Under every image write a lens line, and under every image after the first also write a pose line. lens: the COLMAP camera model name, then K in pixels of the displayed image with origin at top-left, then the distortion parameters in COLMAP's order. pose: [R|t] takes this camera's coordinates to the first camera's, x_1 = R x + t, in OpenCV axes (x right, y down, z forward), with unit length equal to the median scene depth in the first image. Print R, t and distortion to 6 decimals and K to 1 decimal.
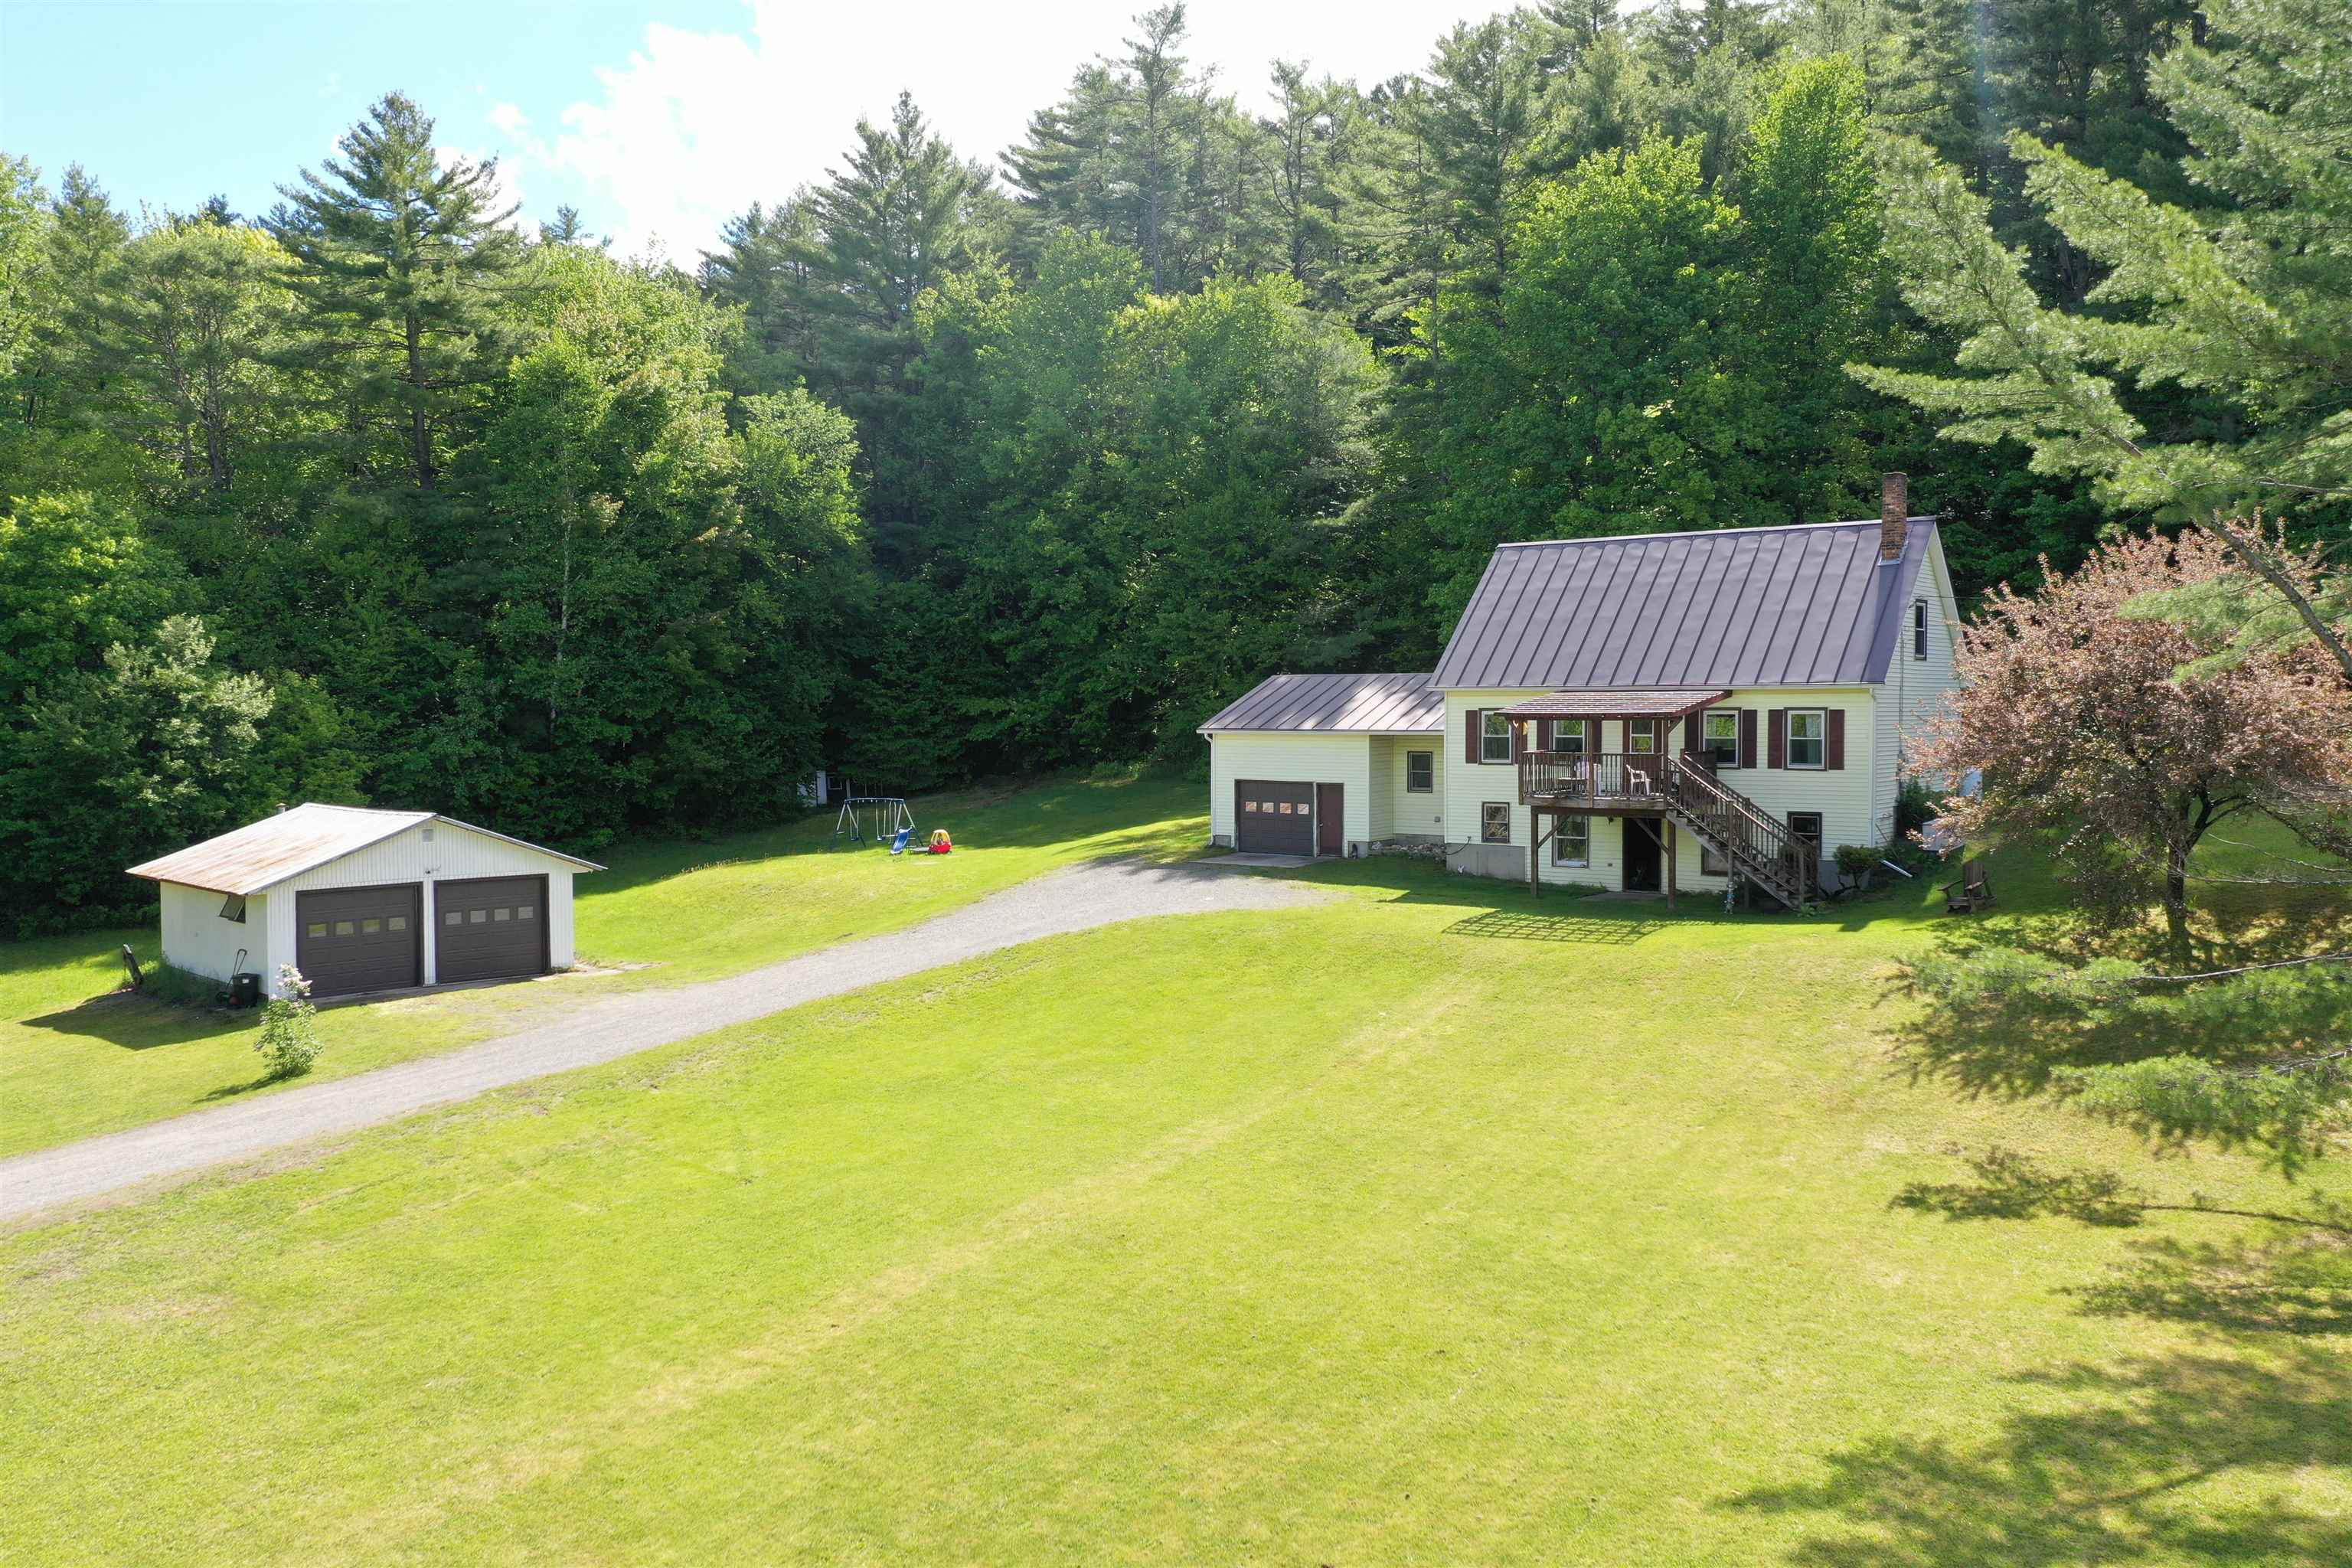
lens RADIAL K [[1849.1, 0, 1174.3], [0, 1849.1, 786.2], [0, 0, 1]] dist [0.008725, 0.006270]
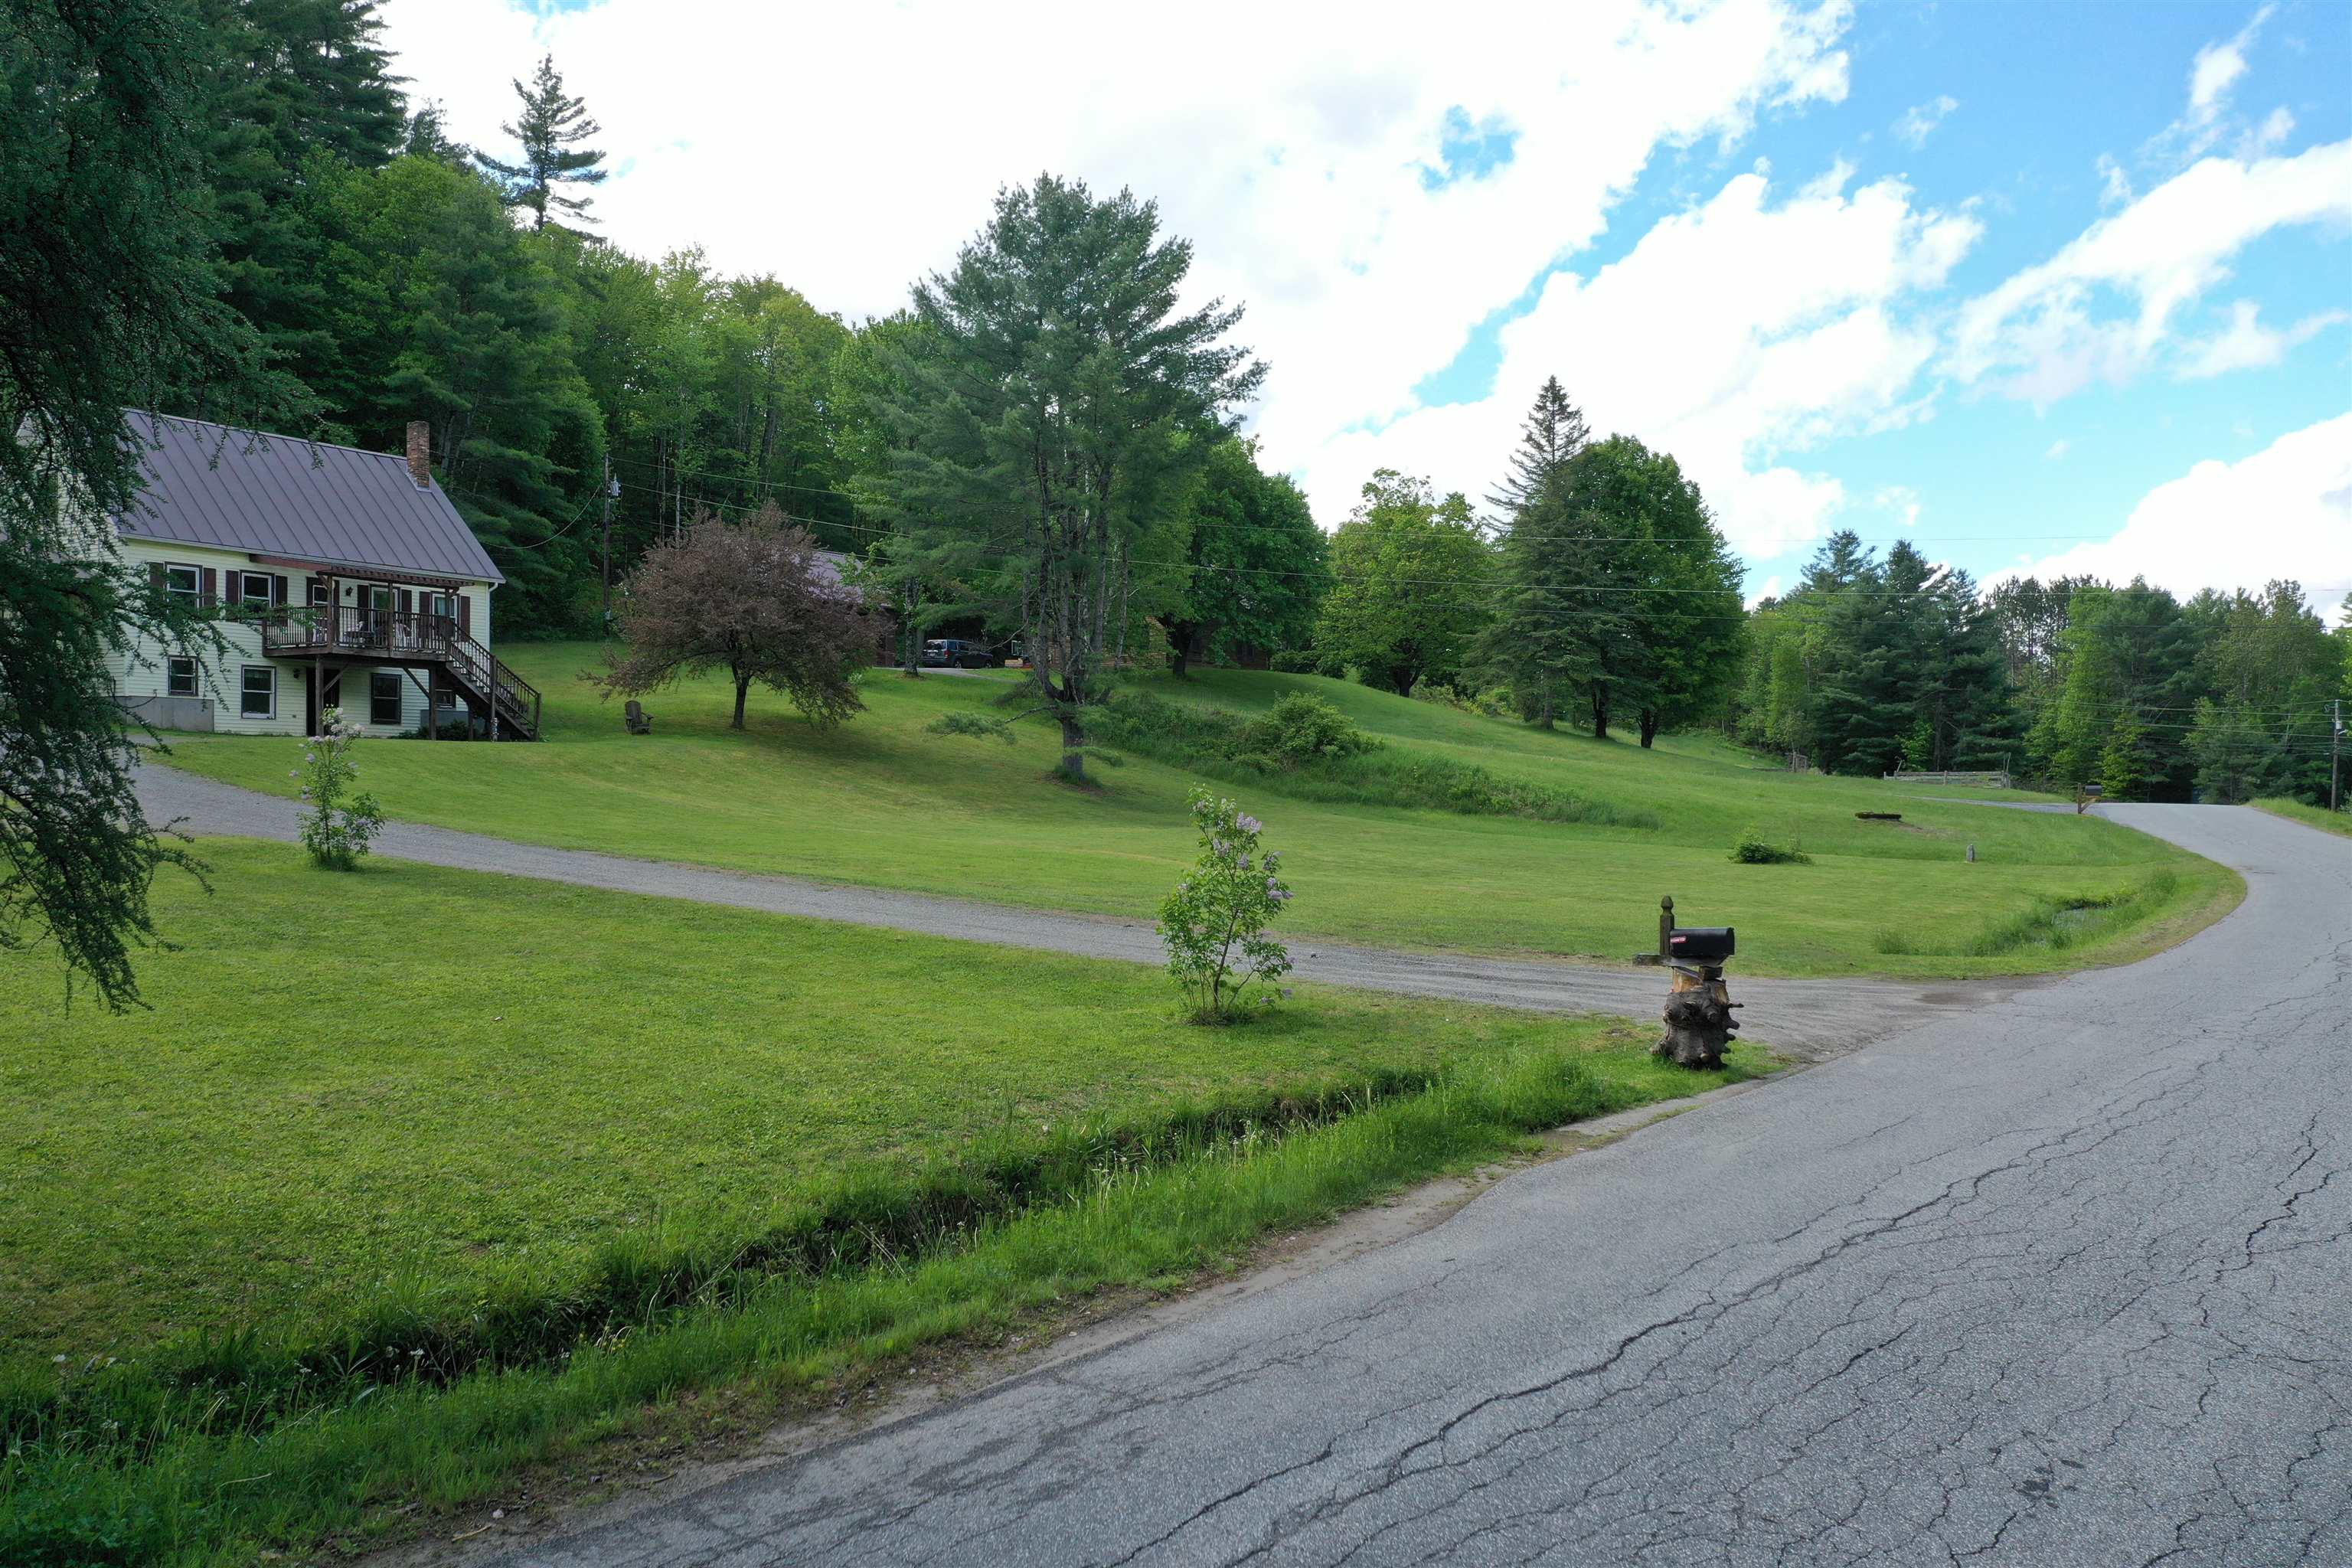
lens RADIAL K [[1849.1, 0, 1182.4], [0, 1849.1, 786.8], [0, 0, 1]] dist [0.008725, 0.006270]
pose [[-0.099630, 0.005192, 0.995011, -0.624343], [0.042609, 0.999091, -0.000947, 0.073052], [-0.994112, 0.042302, -0.099761, 0.387114]]
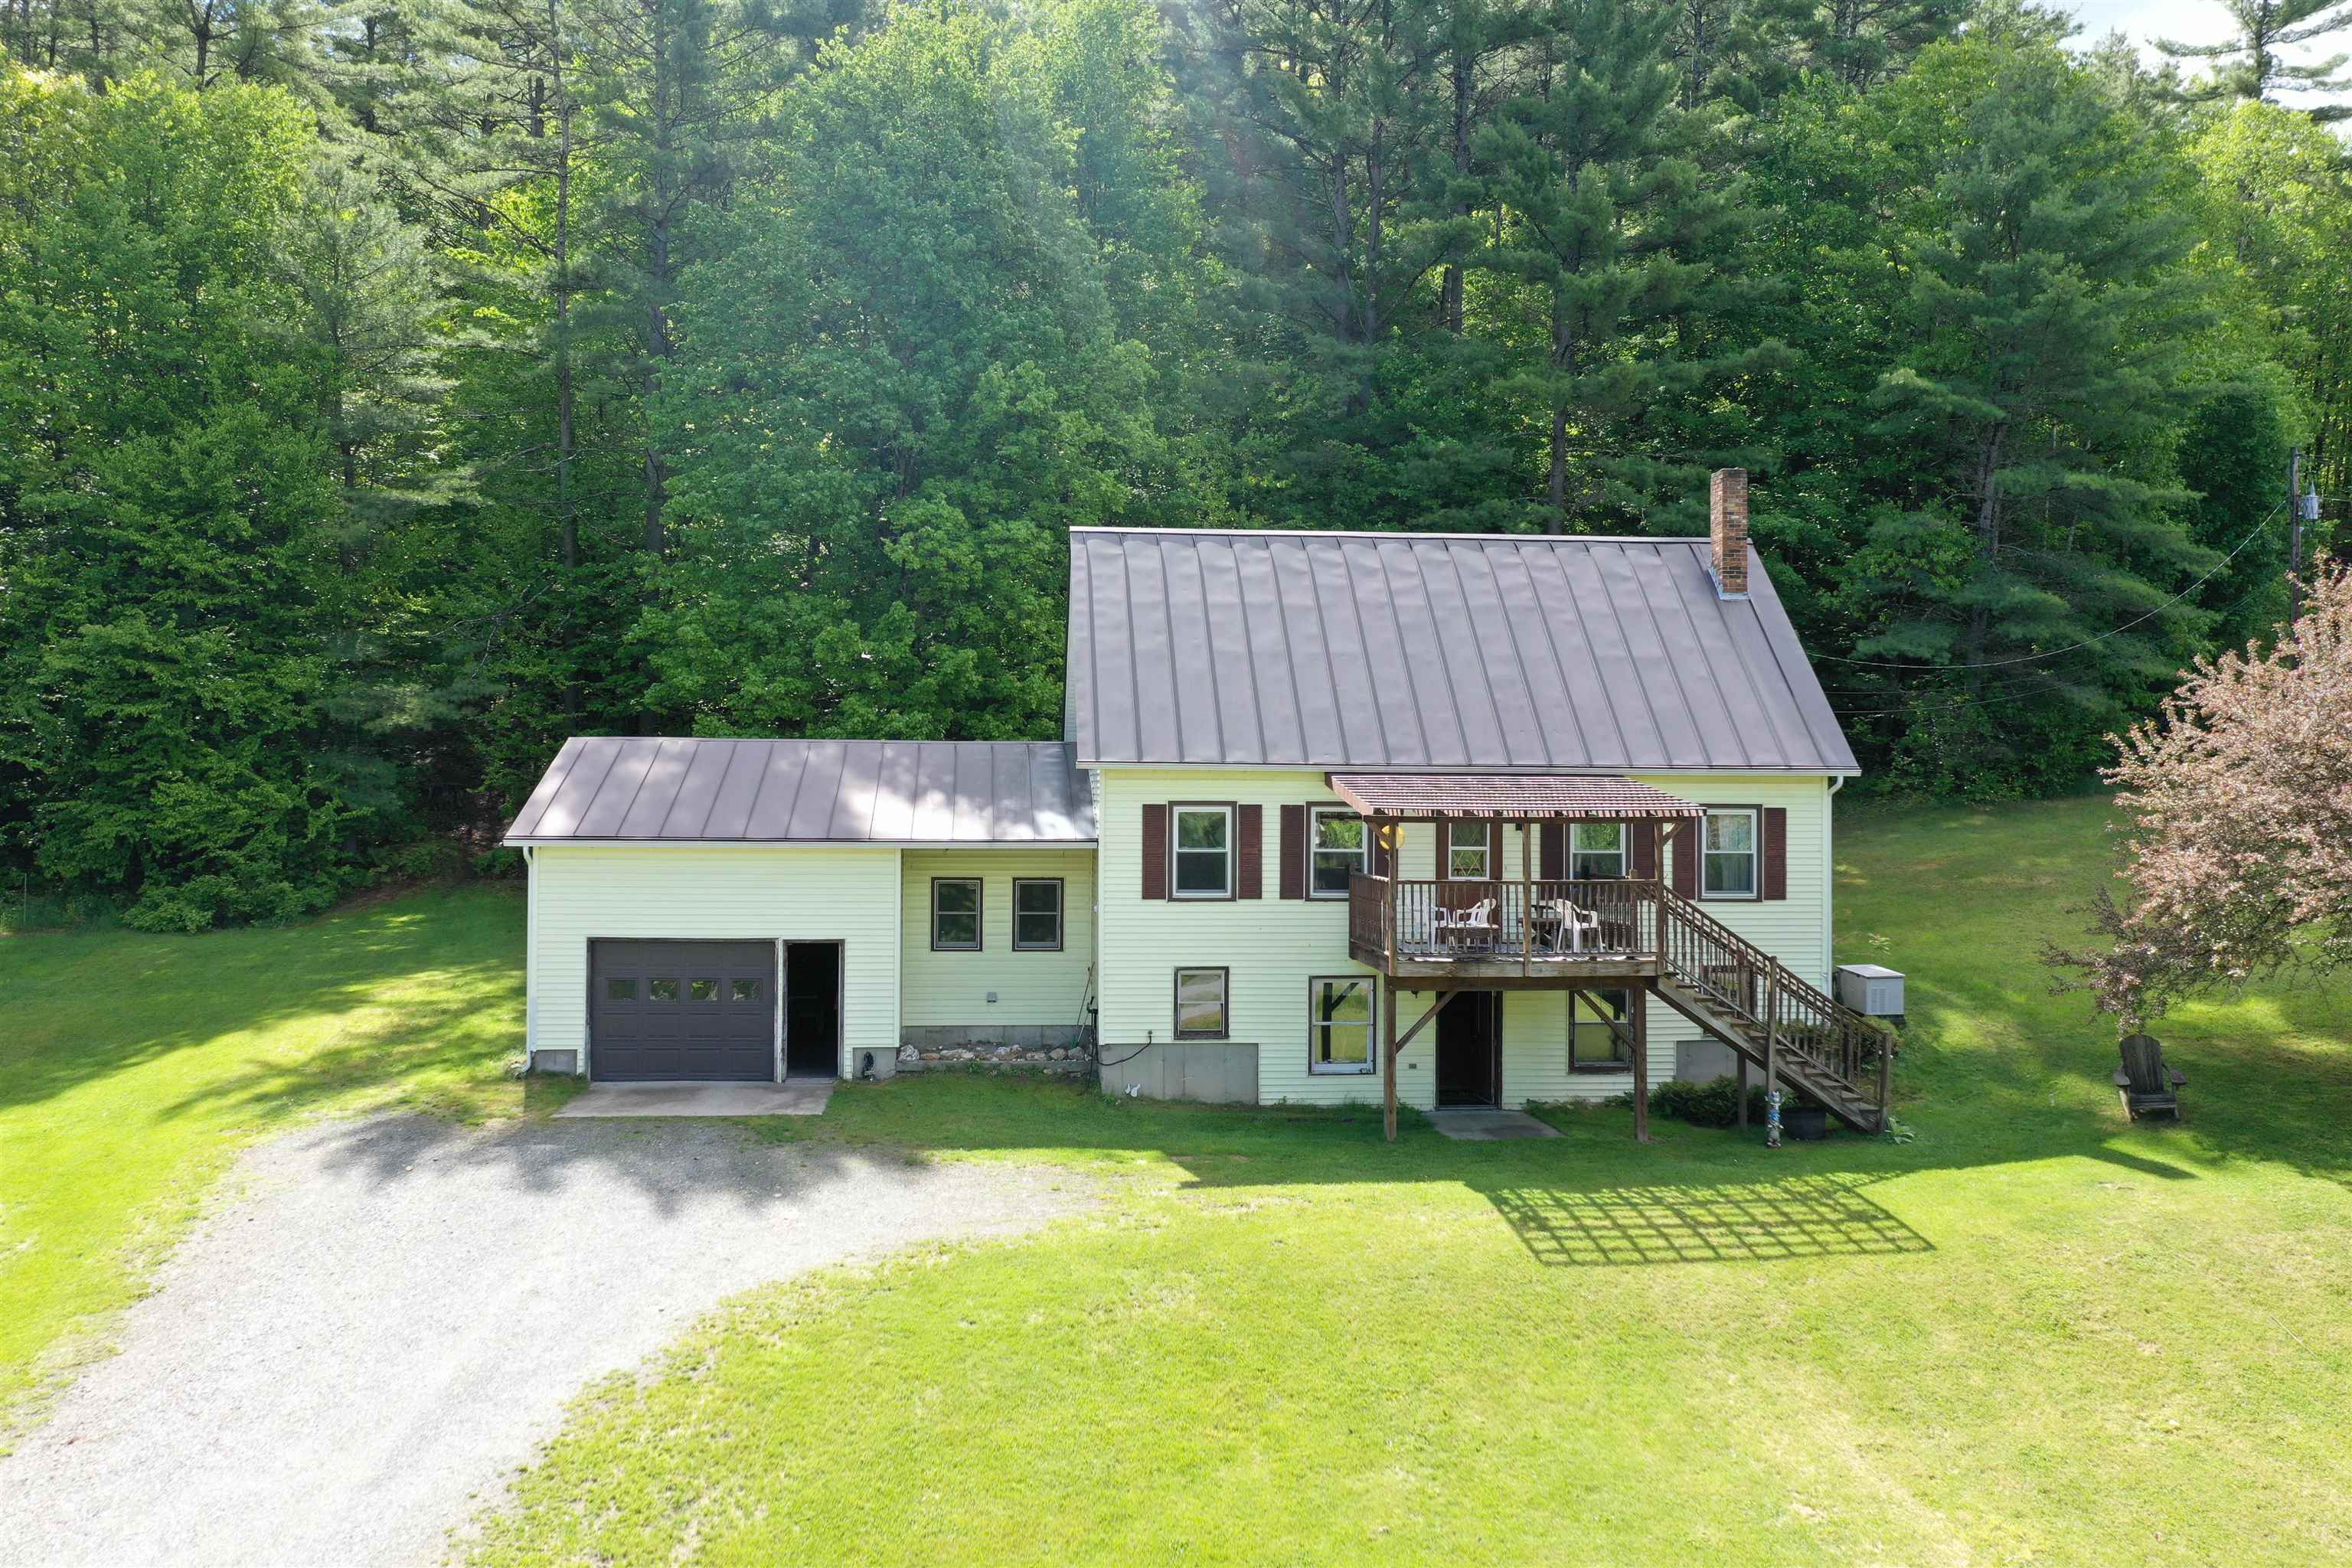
lens RADIAL K [[1849.1, 0, 1171.0], [0, 1849.1, 791.0], [0, 0, 1]] dist [0.008725, 0.006270]
pose [[0.738176, 0.015359, 0.674433, -0.149787], [0.020833, 0.998745, -0.045546, -0.013721], [-0.674286, 0.047672, 0.736930, 0.407568]]
